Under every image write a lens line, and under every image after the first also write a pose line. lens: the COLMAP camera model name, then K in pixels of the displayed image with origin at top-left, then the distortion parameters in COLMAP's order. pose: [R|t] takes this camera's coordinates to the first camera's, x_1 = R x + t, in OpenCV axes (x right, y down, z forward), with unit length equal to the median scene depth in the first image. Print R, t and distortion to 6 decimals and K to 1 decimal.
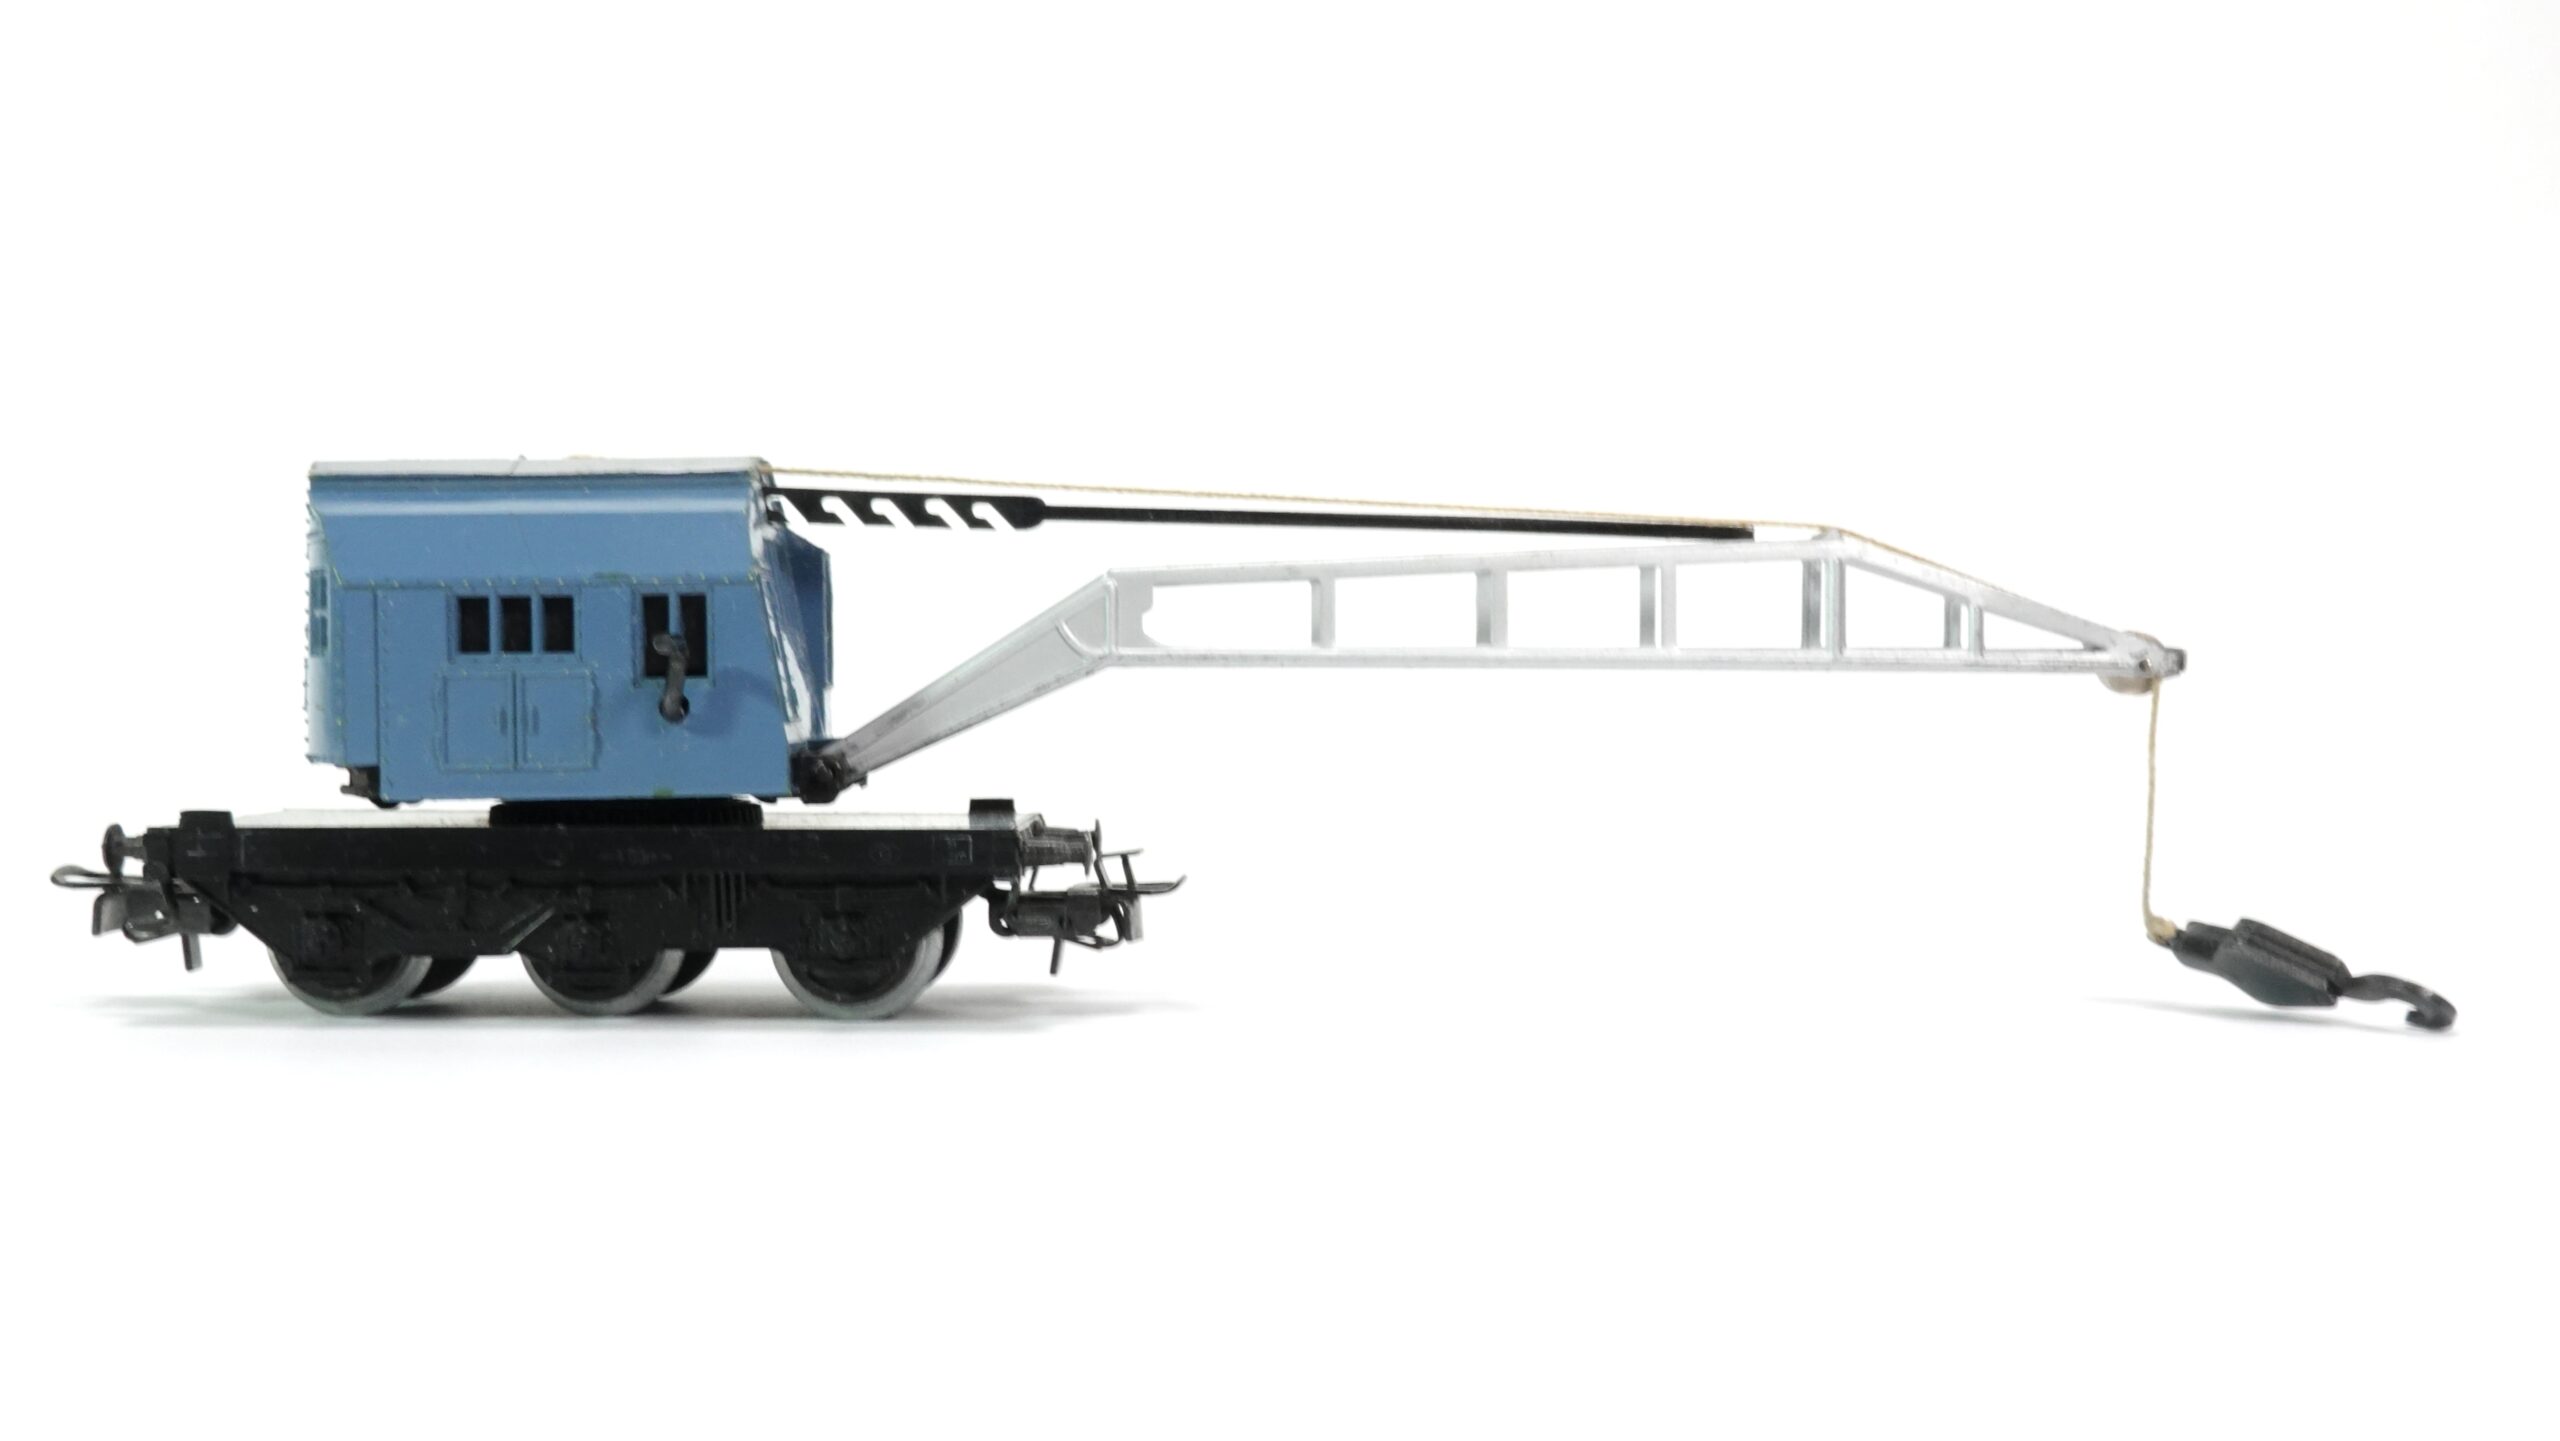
lens RADIAL K [[2552.1, 0, 1283.9], [0, 2552.1, 731.0], [0, 0, 1]] dist [-0.081861, 0.000000]
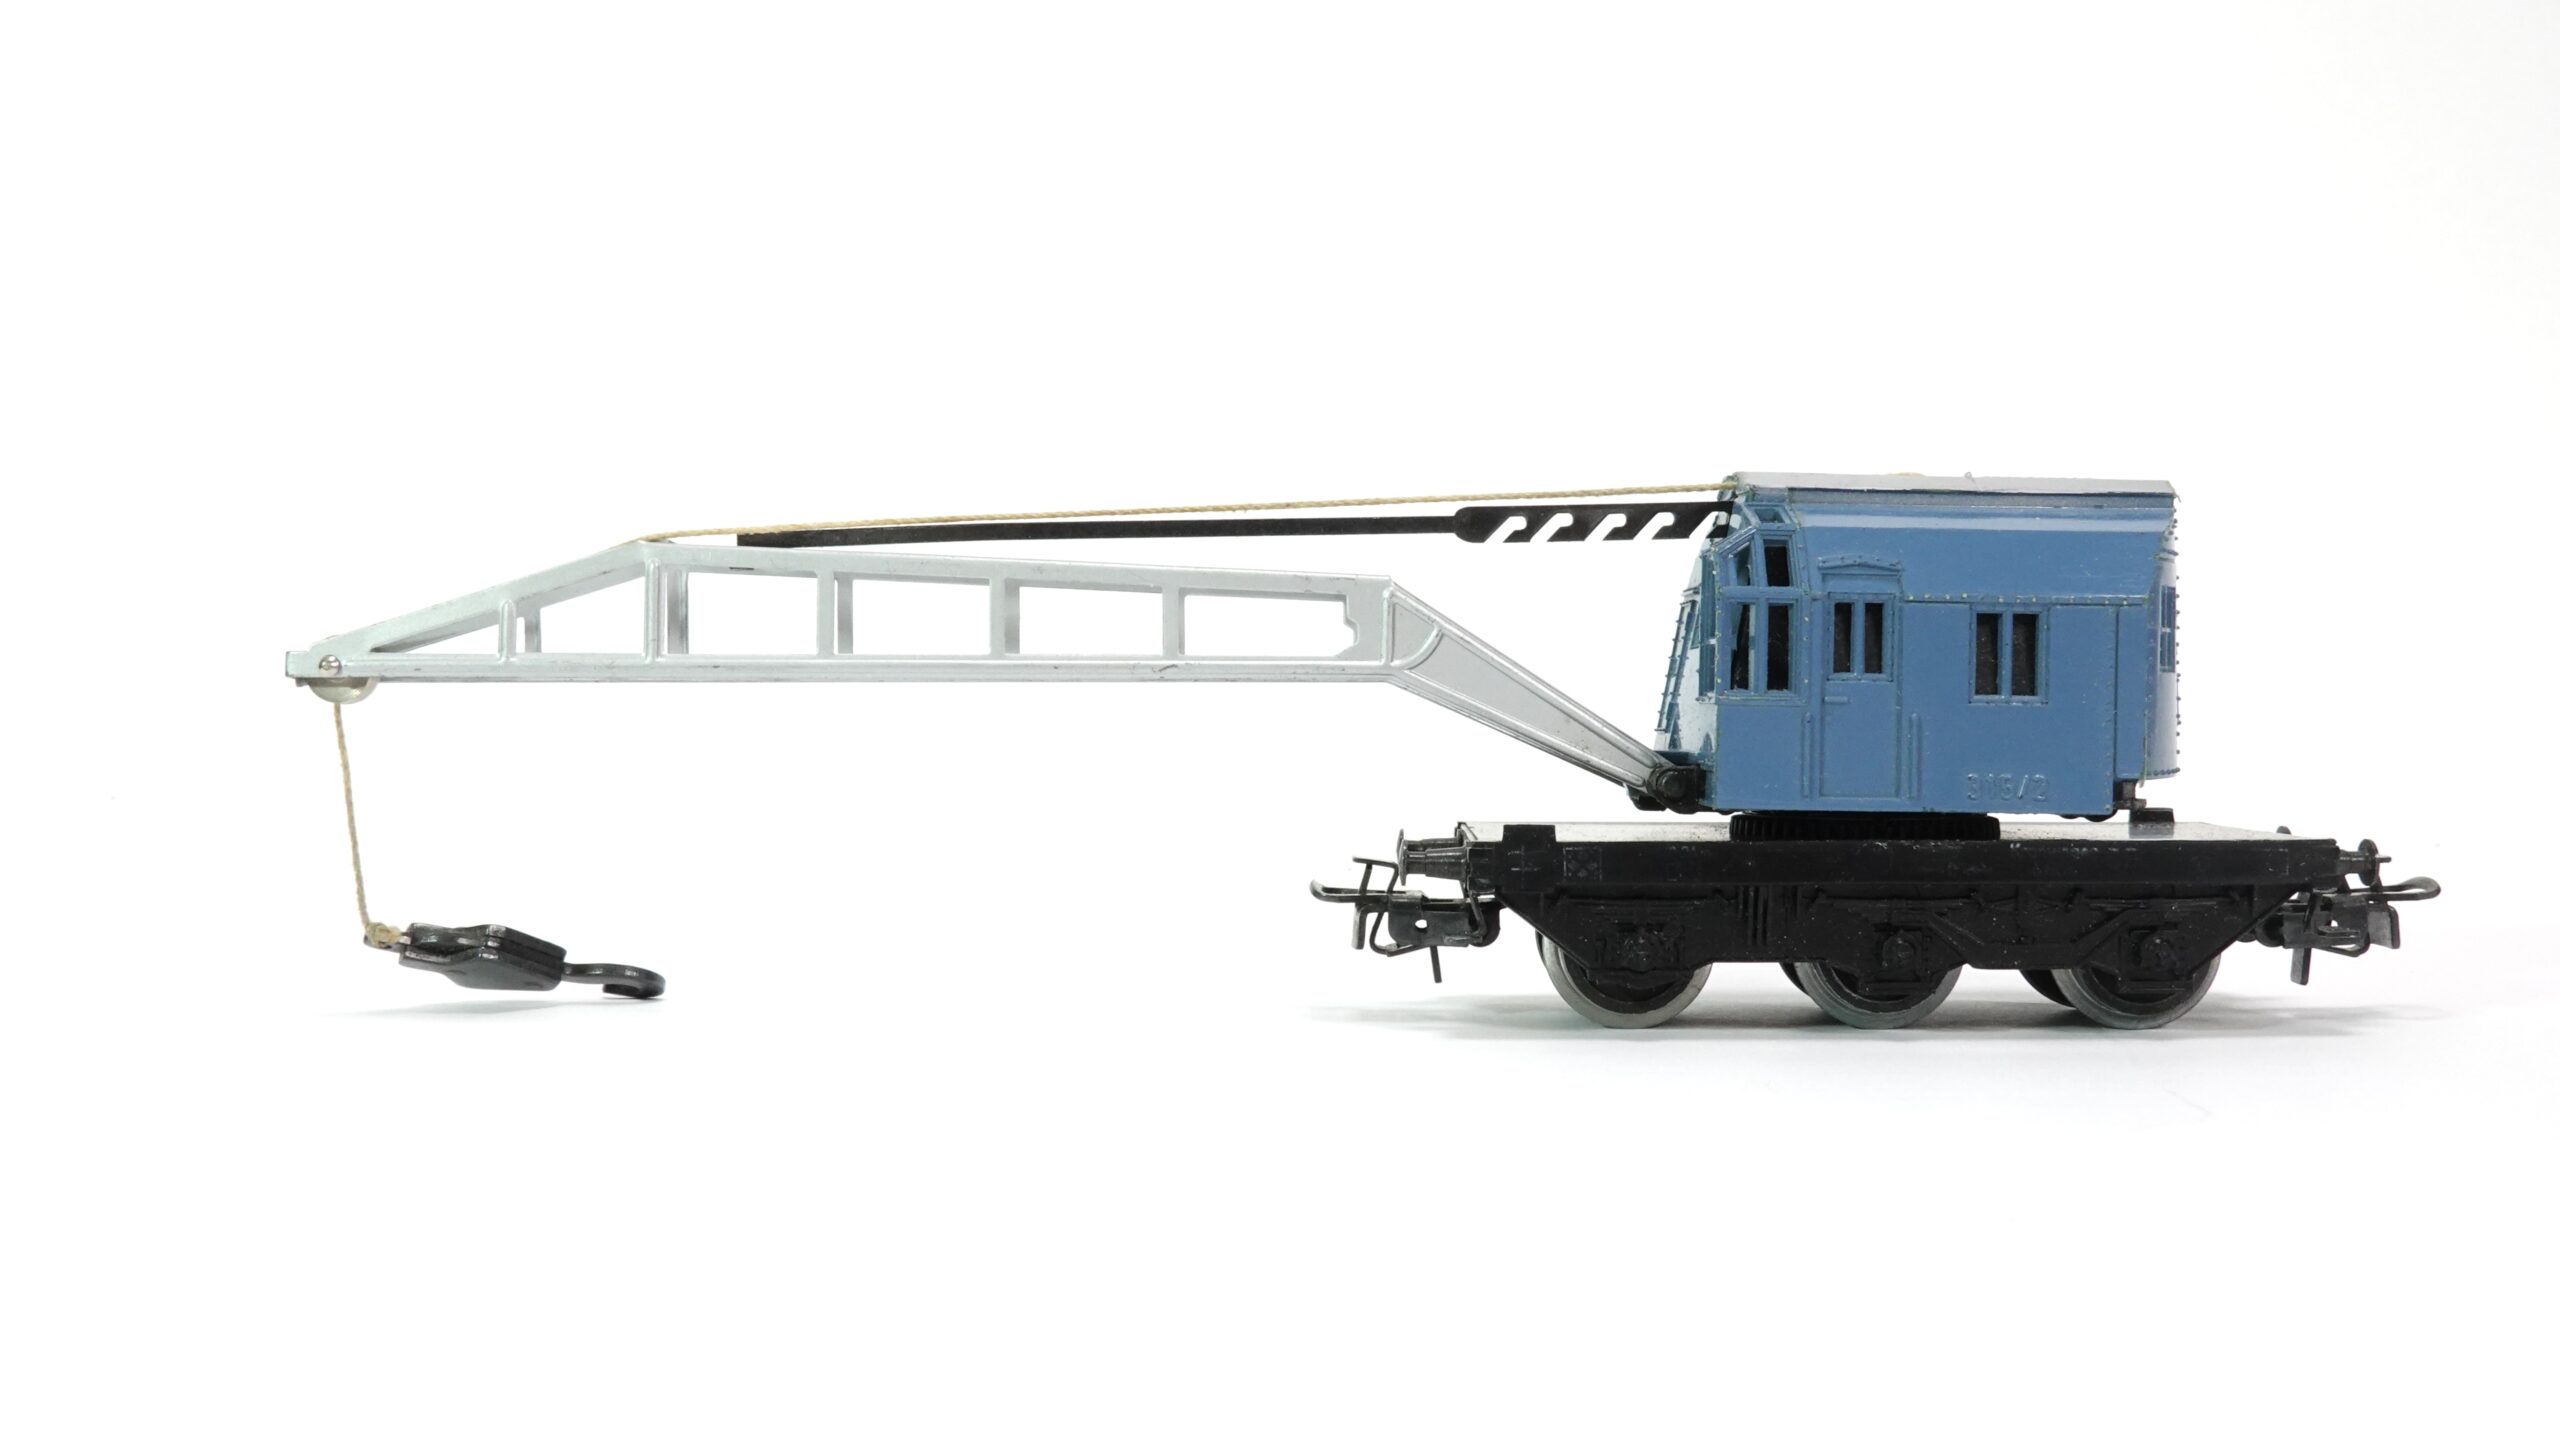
lens RADIAL K [[2552.1, 0, 1269.1], [0, 2552.1, 723.2], [0, 0, 1]] dist [-0.081861, 0.000000]
pose [[0.999969, -0.000186, -0.007846, -0.497218], [0.000140, 0.999983, -0.005890, -0.002558], [0.007847, 0.005889, 0.999952, -0.013778]]
